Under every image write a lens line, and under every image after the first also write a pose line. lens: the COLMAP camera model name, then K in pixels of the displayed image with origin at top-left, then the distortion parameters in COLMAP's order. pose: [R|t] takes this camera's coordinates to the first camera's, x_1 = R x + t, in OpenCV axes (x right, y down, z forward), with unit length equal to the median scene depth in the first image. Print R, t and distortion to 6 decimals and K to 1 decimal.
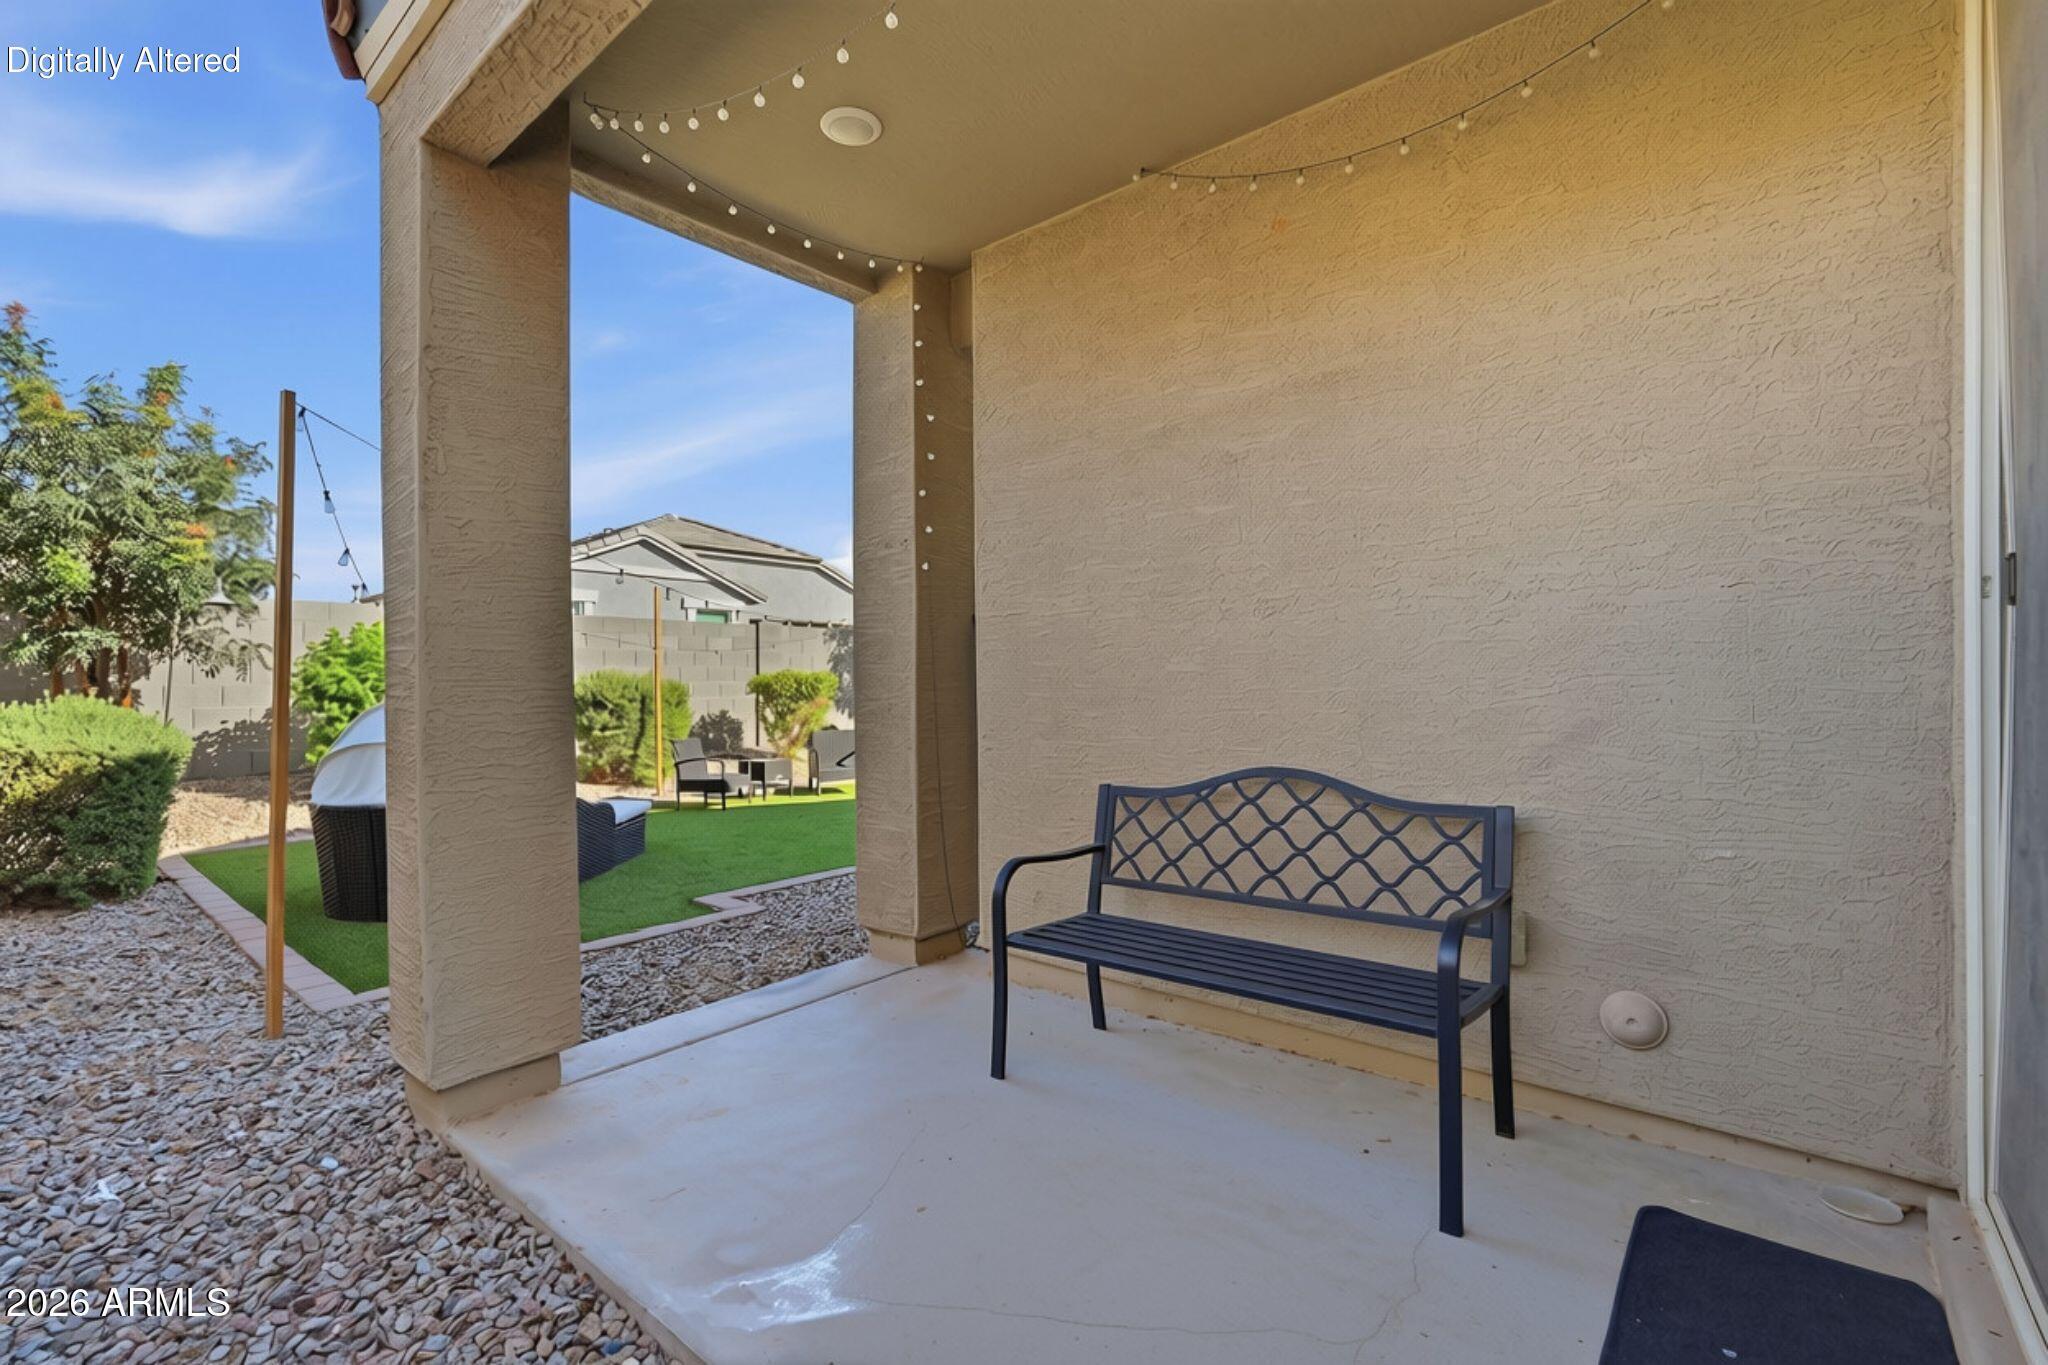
lens RADIAL K [[891.0, 0, 1032.6], [0, 891.0, 687.0], [0, 0, 1]] dist [-0.010891, 0.000852]
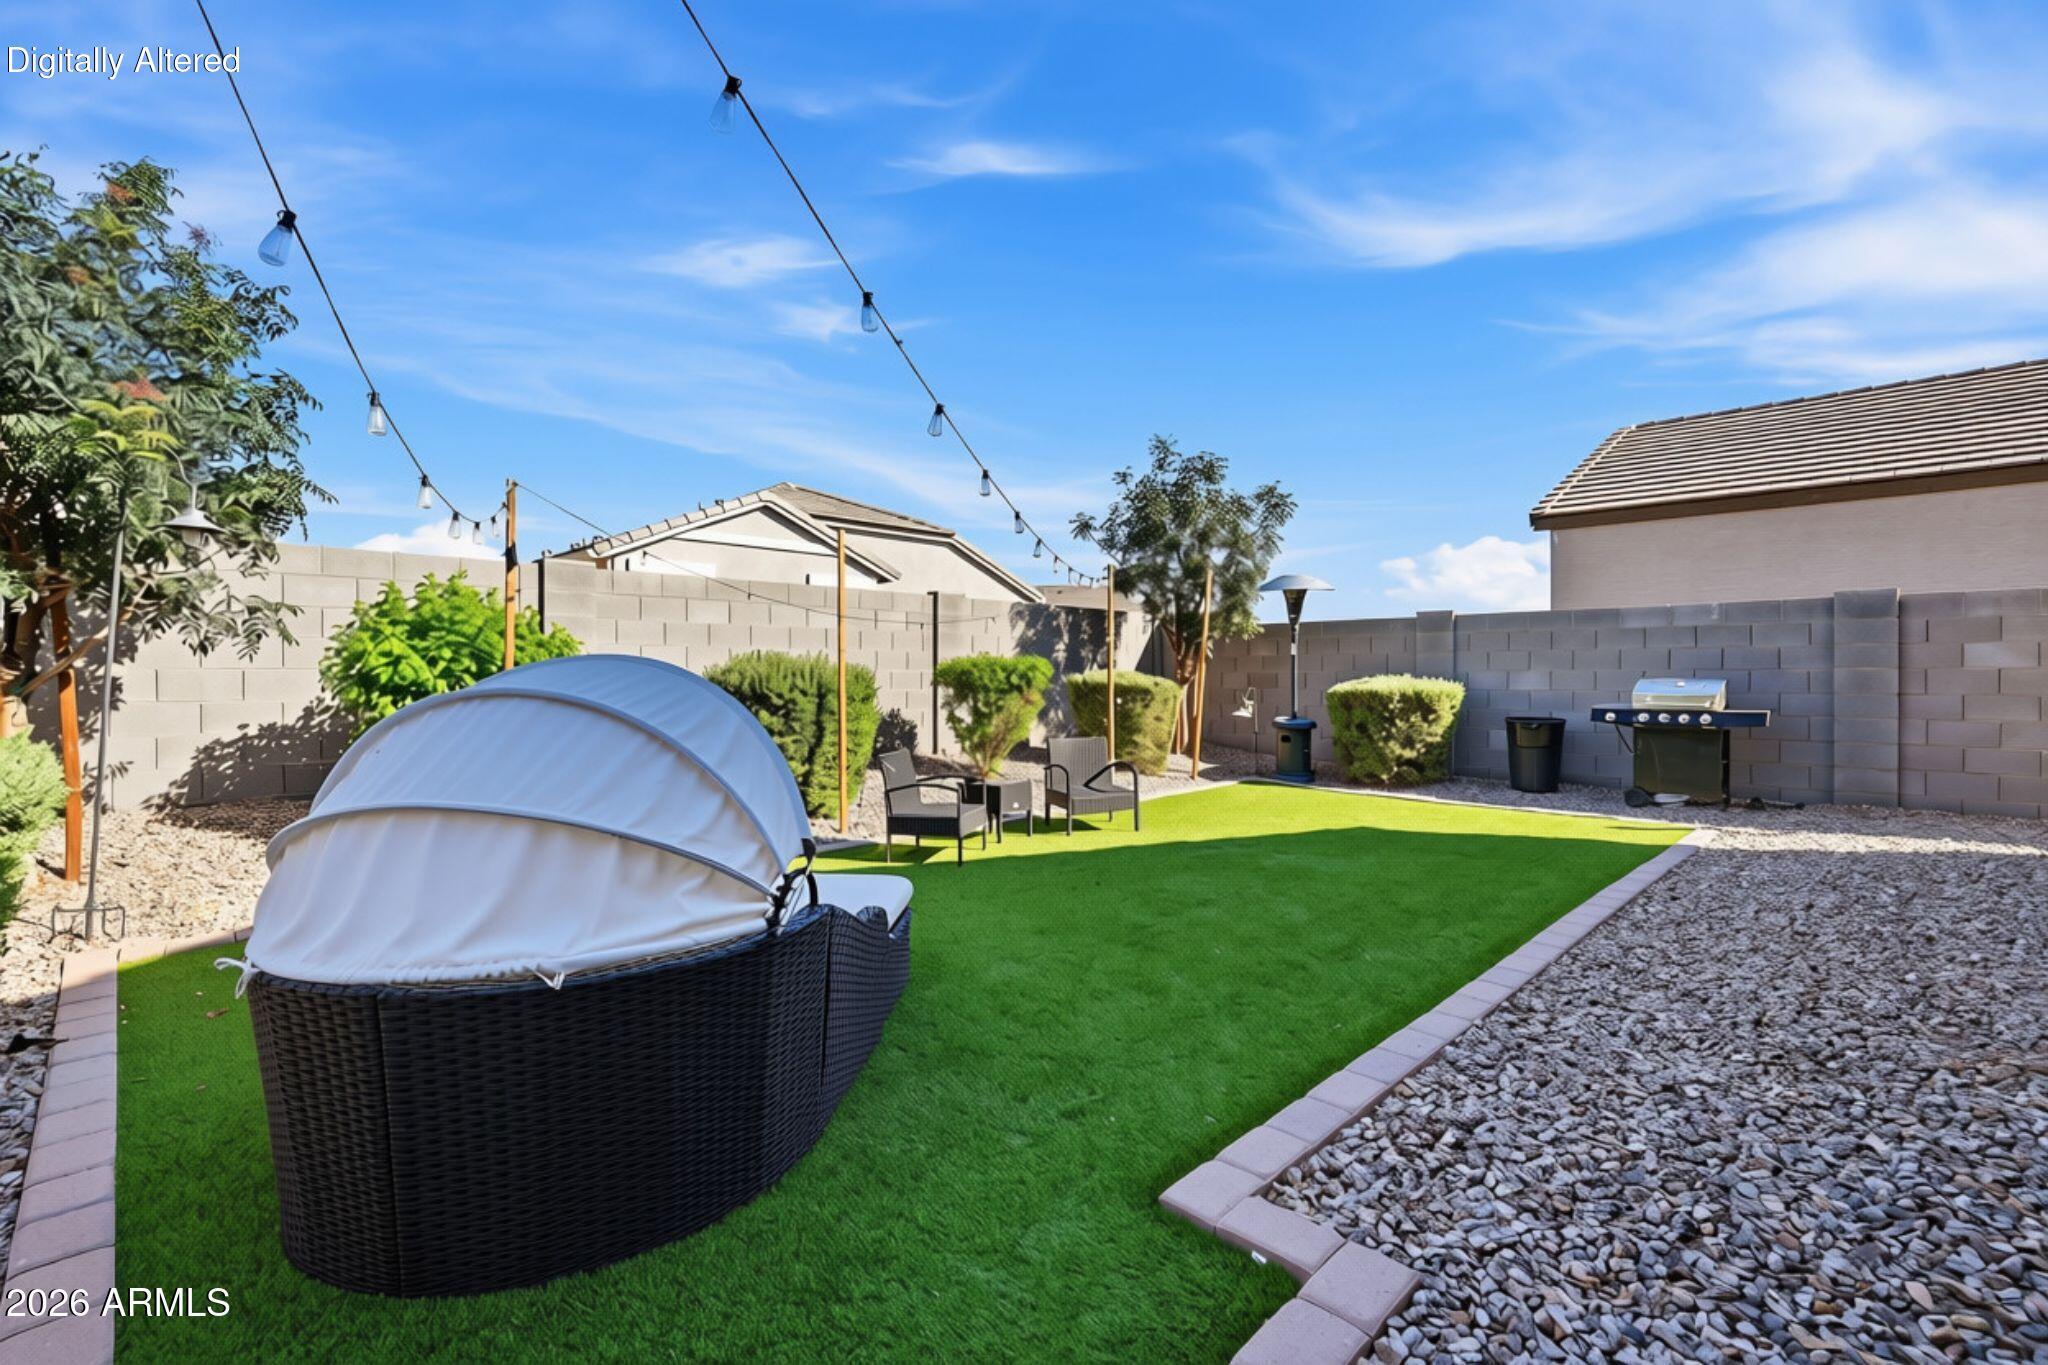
lens RADIAL K [[891.0, 0, 1016.4], [0, 891.0, 679.8], [0, 0, 1]] dist [-0.010891, 0.000852]
pose [[0.995584, -0.001002, -0.093870, -0.243622], [0.000672, 0.999993, -0.003546, 0.007425], [0.093873, 0.003467, 0.995578, 0.355169]]
